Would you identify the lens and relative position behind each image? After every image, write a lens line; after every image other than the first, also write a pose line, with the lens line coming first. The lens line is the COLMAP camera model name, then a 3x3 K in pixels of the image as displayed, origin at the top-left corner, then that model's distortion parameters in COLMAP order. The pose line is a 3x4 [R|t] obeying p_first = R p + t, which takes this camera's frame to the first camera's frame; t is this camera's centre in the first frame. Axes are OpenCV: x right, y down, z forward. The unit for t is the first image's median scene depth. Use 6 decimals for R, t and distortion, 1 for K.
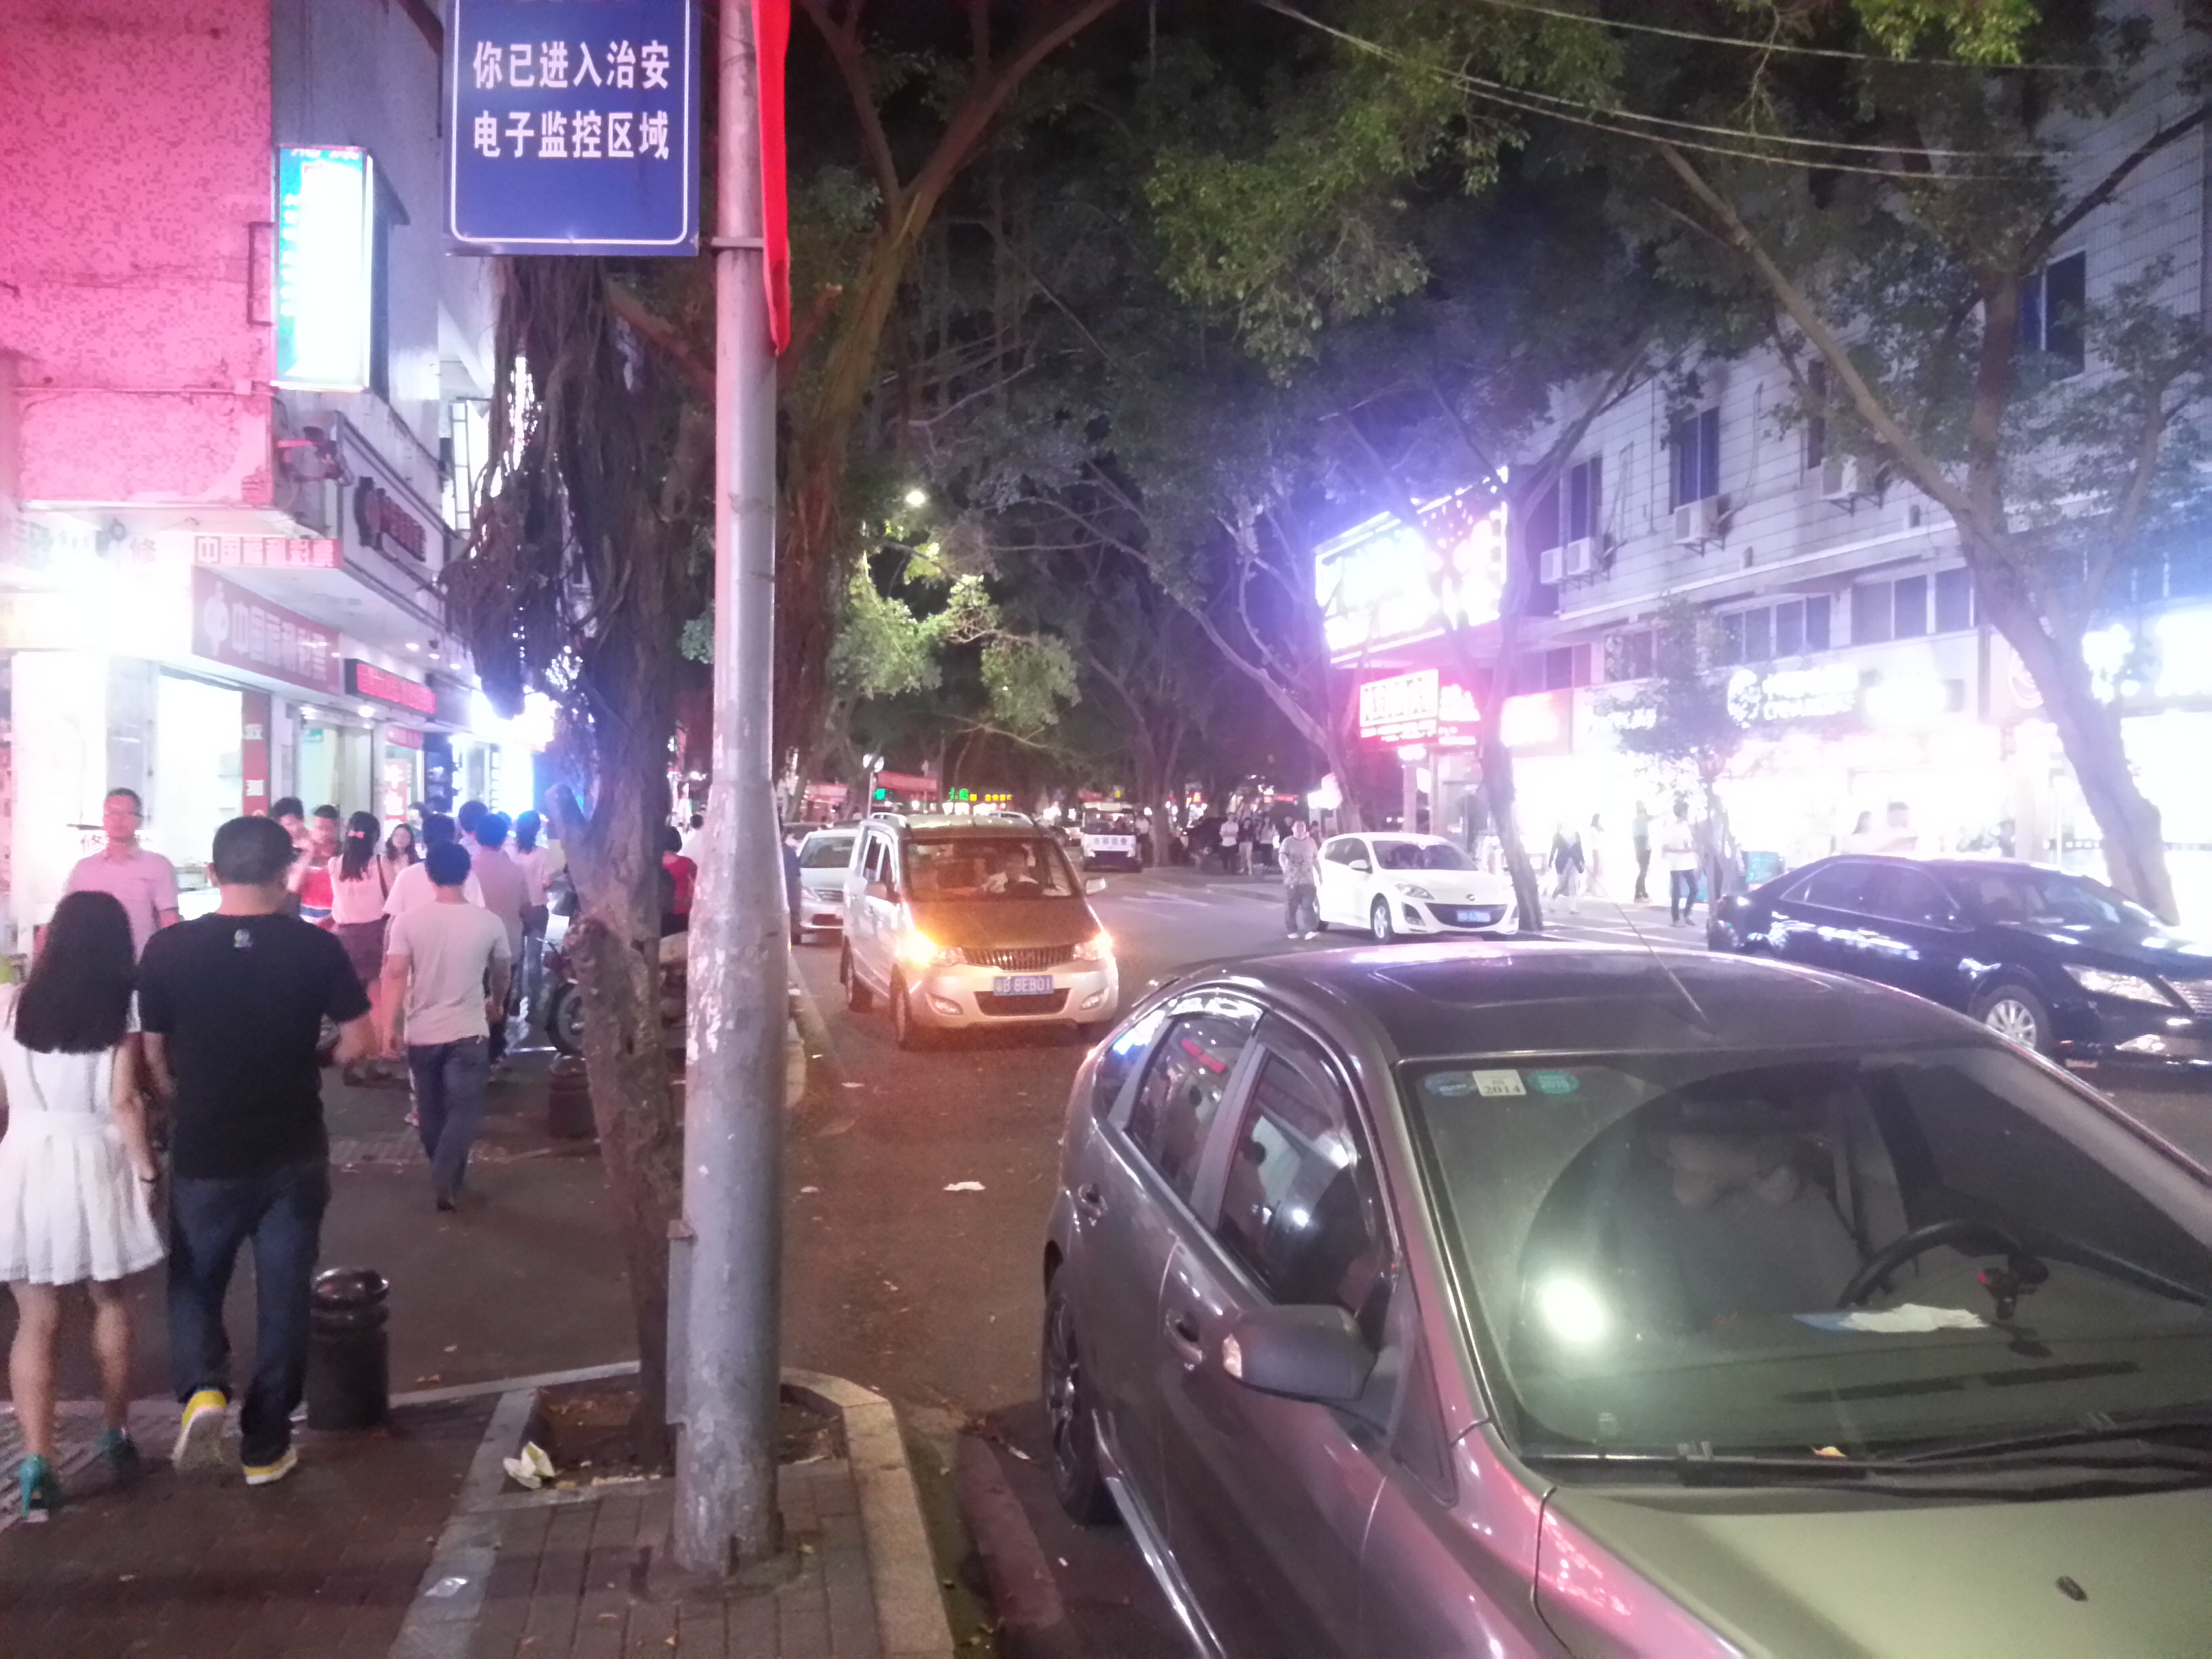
lens RADIAL K [[1649.5, 0, 1126.3], [0, 1649.5, 821.5], [0, 0, 1]] dist [0.063675, -0.119011]
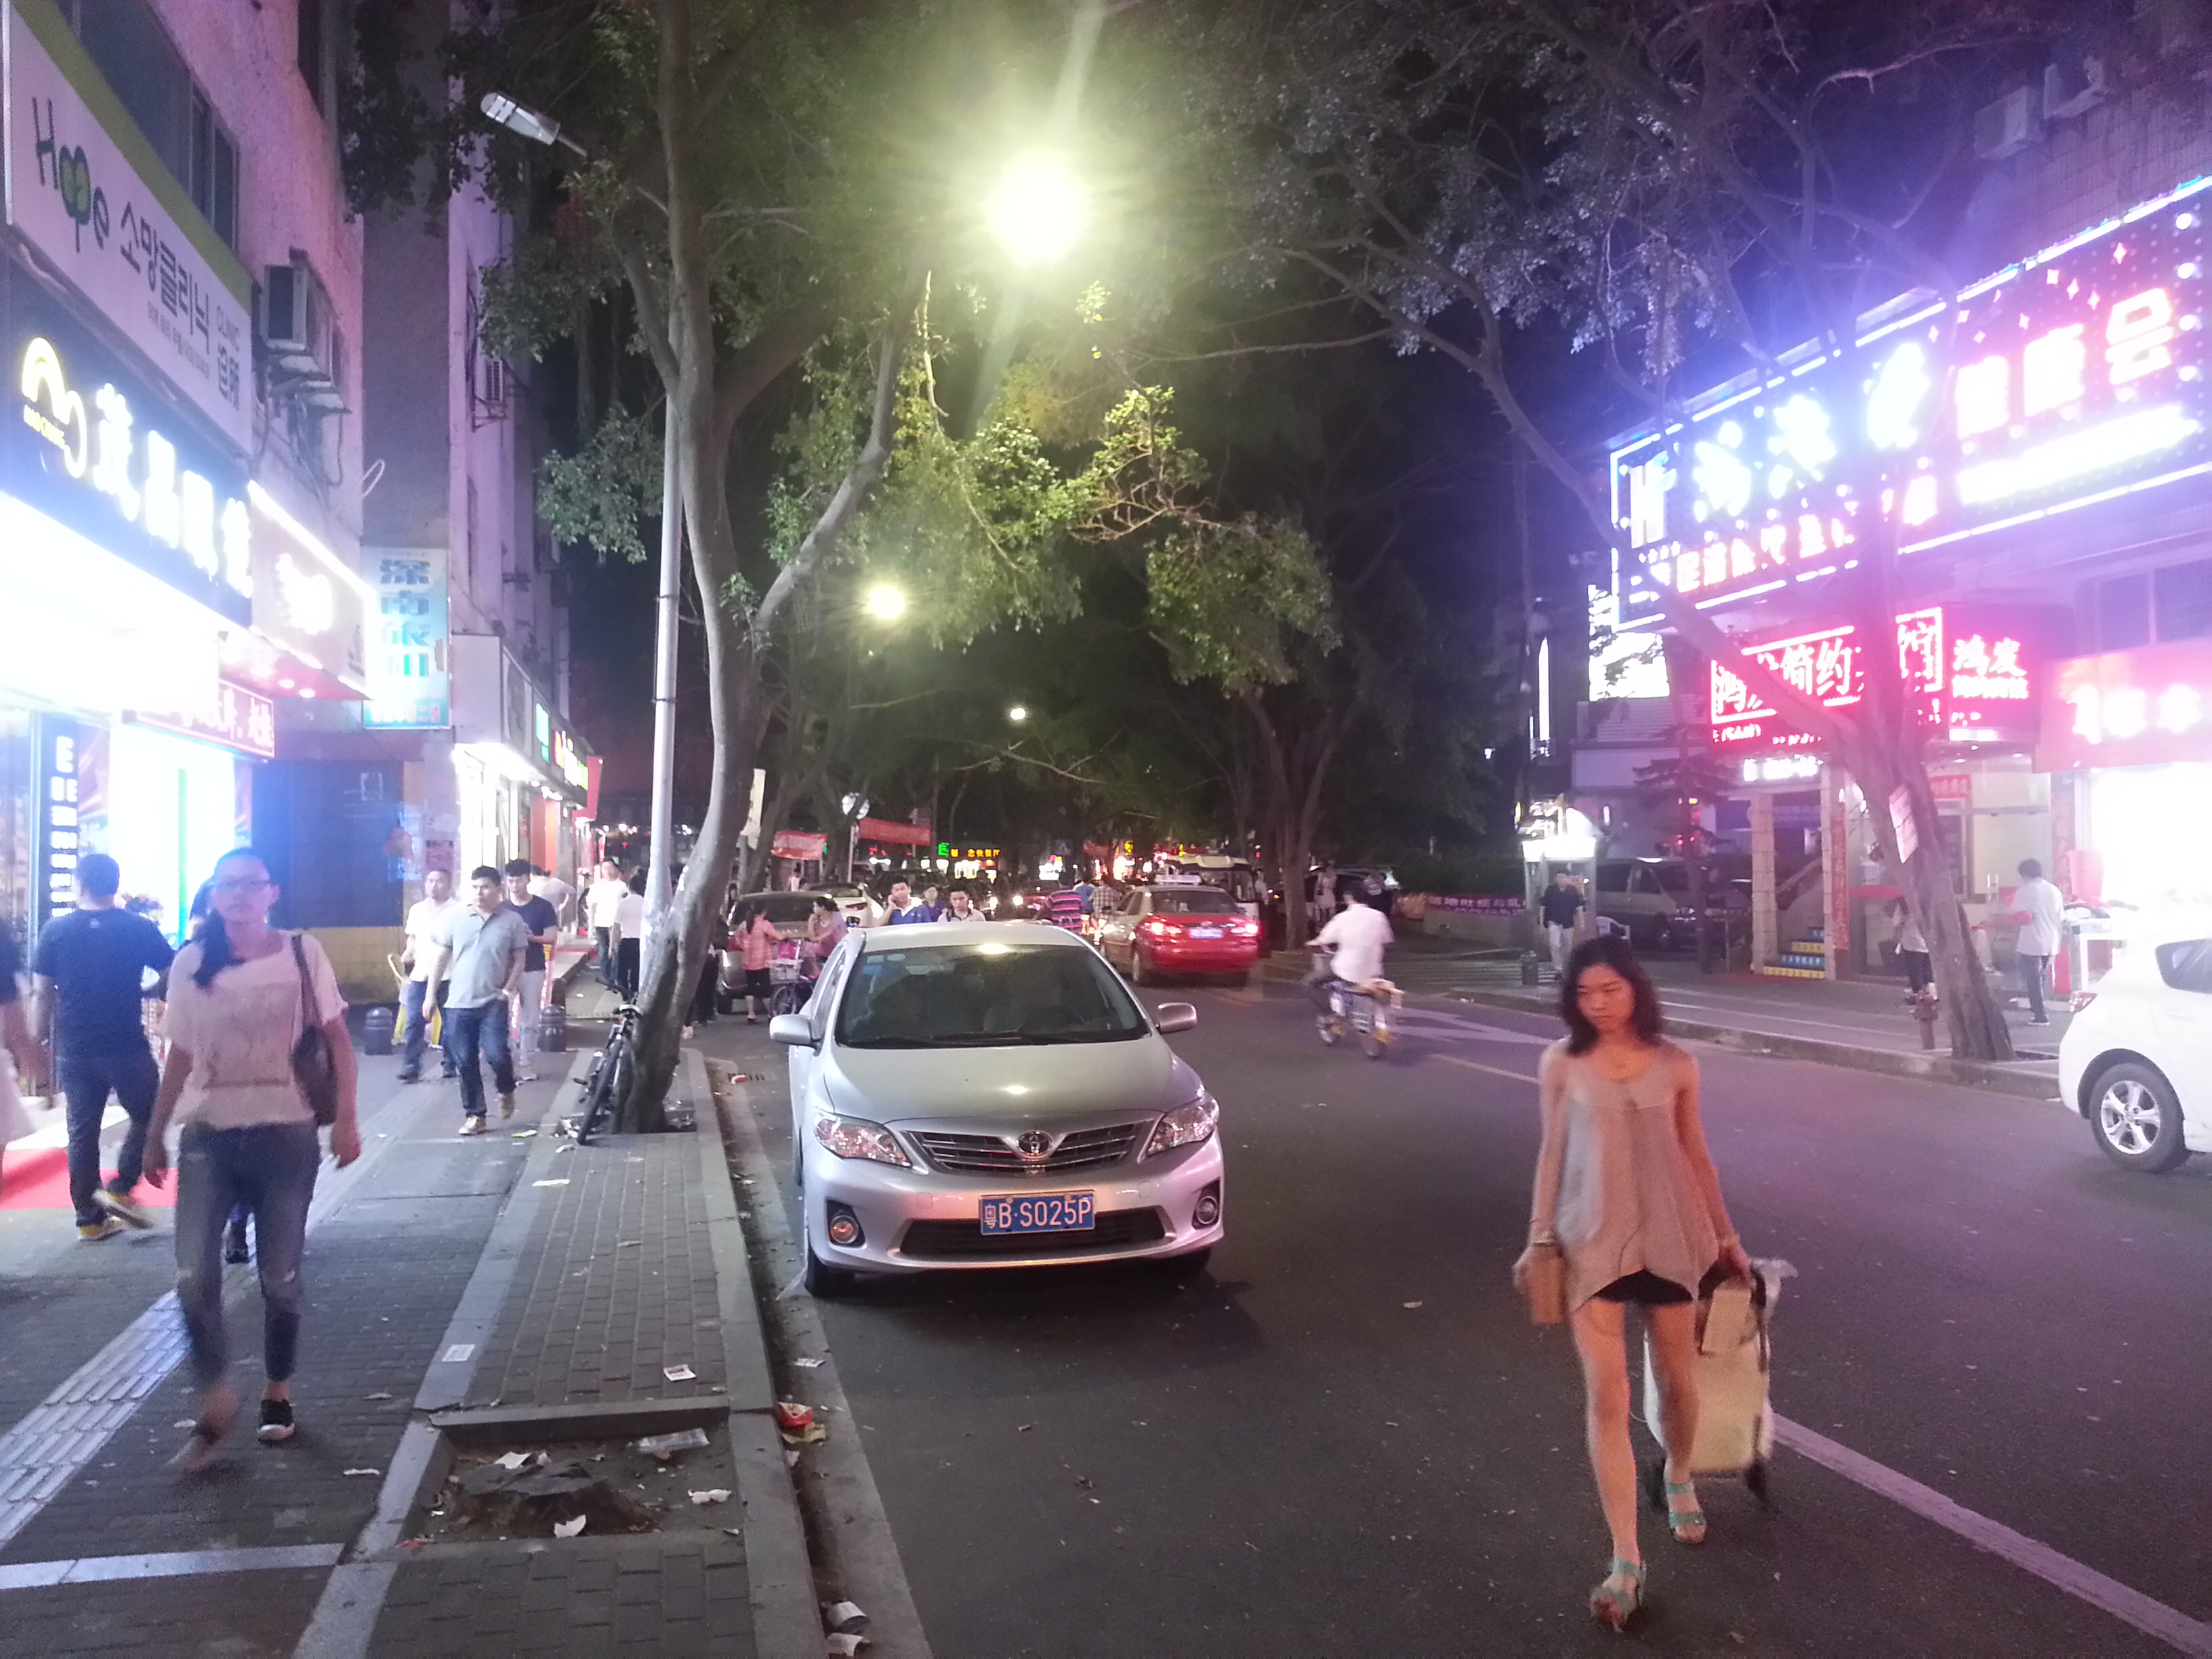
lens RADIAL K [[1649.5, 0, 1126.3], [0, 1649.5, 821.5], [0, 0, 1]] dist [0.063675, -0.119011]
pose [[0.999490, -0.006600, 0.031237, -0.082244], [0.007664, 0.999390, -0.034081, -0.002642], [-0.030993, 0.034303, 0.998931, 0.365376]]
